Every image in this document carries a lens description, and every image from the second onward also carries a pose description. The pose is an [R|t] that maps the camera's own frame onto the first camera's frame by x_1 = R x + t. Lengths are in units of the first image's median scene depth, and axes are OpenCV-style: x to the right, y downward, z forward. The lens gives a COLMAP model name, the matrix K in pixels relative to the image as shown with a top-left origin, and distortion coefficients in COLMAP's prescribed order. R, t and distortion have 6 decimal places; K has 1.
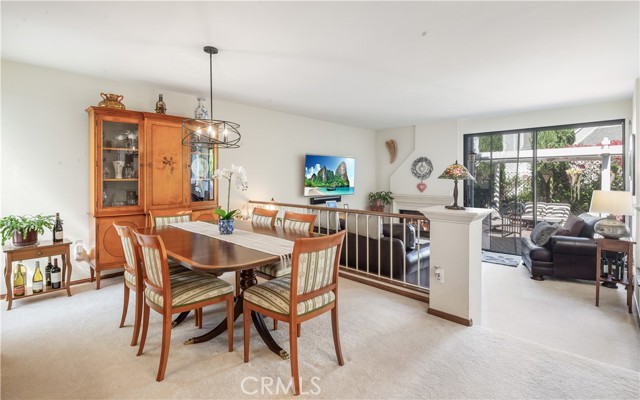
lens RADIAL K [[307.2, 0, 314.7], [0, 307.2, 179.1], [0, 0, 1]] dist [-0.004174, -0.000890]
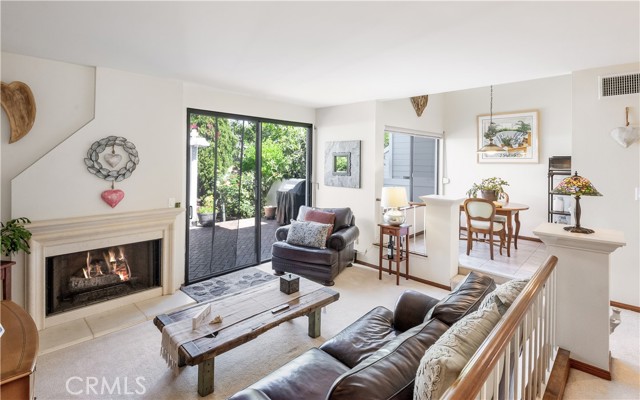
lens RADIAL K [[307.2, 0, 326.2], [0, 307.2, 161.7], [0, 0, 1]] dist [-0.004174, -0.000890]
pose [[0.010463, 0.000346, 0.999945, -0.139808], [-0.004344, 0.999991, -0.000301, -0.032758], [-0.999936, -0.004341, 0.010465, 0.661645]]
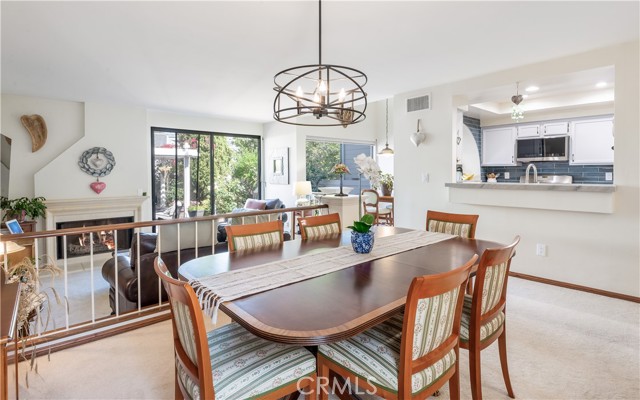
lens RADIAL K [[312.4, 0, 328.0], [0, 312.4, 179.8], [0, 0, 1]] dist [-0.004042, -0.000982]
pose [[0.086467, -0.021022, 0.996033, -0.367248], [0.010984, 0.999737, 0.020147, -0.001152], [-0.996194, 0.009199, 0.086675, 0.376439]]
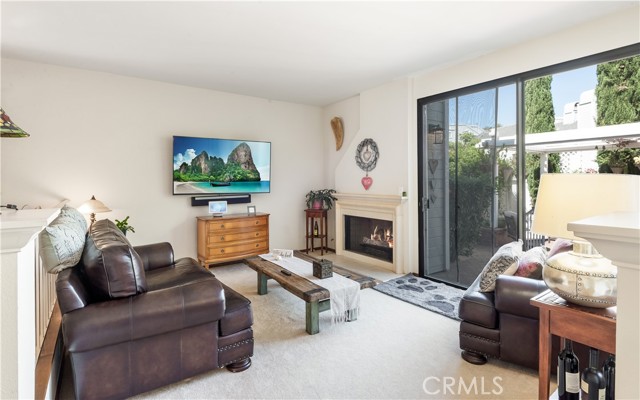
lens RADIAL K [[307.2, 0, 329.1], [0, 307.2, 180.1], [0, 0, 1]] dist [-0.004174, -0.000890]
pose [[0.982958, -0.004499, -0.183776, 0.396431], [0.003322, 0.999972, -0.006712, 0.025246], [0.183802, 0.005987, 0.982945, 0.316527]]
